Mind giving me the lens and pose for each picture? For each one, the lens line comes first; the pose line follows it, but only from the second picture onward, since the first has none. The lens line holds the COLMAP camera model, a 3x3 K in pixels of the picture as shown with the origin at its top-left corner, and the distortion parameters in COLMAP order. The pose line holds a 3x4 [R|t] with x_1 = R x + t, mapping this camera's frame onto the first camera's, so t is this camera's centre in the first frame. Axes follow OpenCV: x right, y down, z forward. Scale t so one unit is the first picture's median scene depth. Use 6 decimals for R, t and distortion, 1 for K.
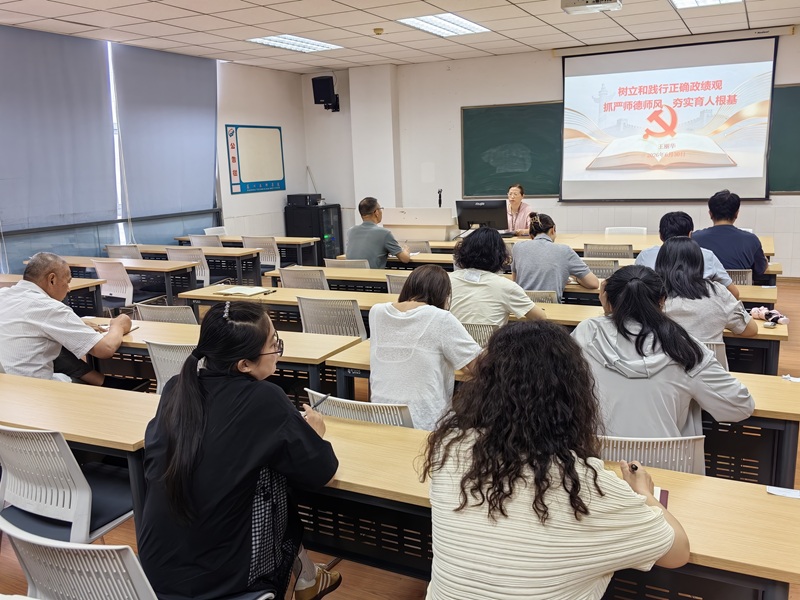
lens RADIAL K [[719.9, 0, 405.1], [0, 719.9, 297.0], [0, 0, 1]] dist [0.048582, -0.070504]
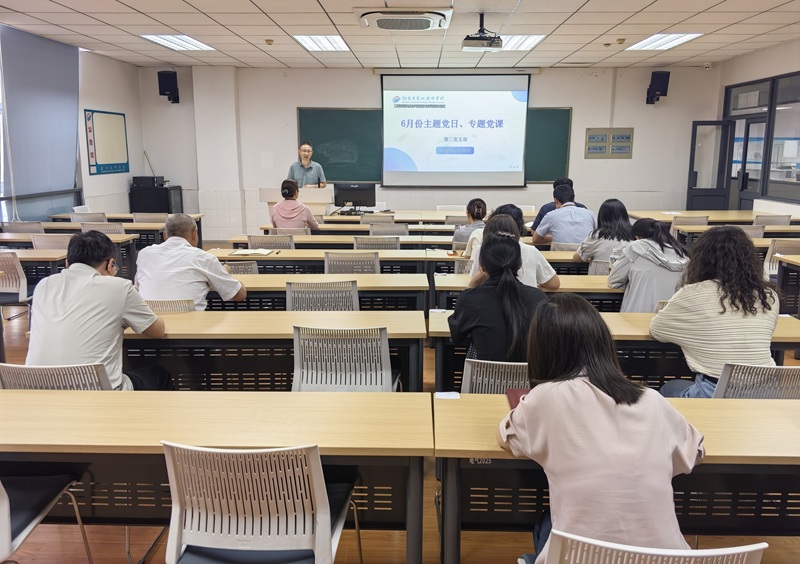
lens RADIAL K [[634.0, 0, 410.3], [0, 634.0, 271.7], [0, 0, 1]] dist [0.058281, -0.091685]
pose [[0.902868, -0.044466, 0.427612, -0.229081], [0.047306, 0.998872, 0.003987, 0.017634], [-0.427307, 0.016629, 0.903953, -0.044703]]
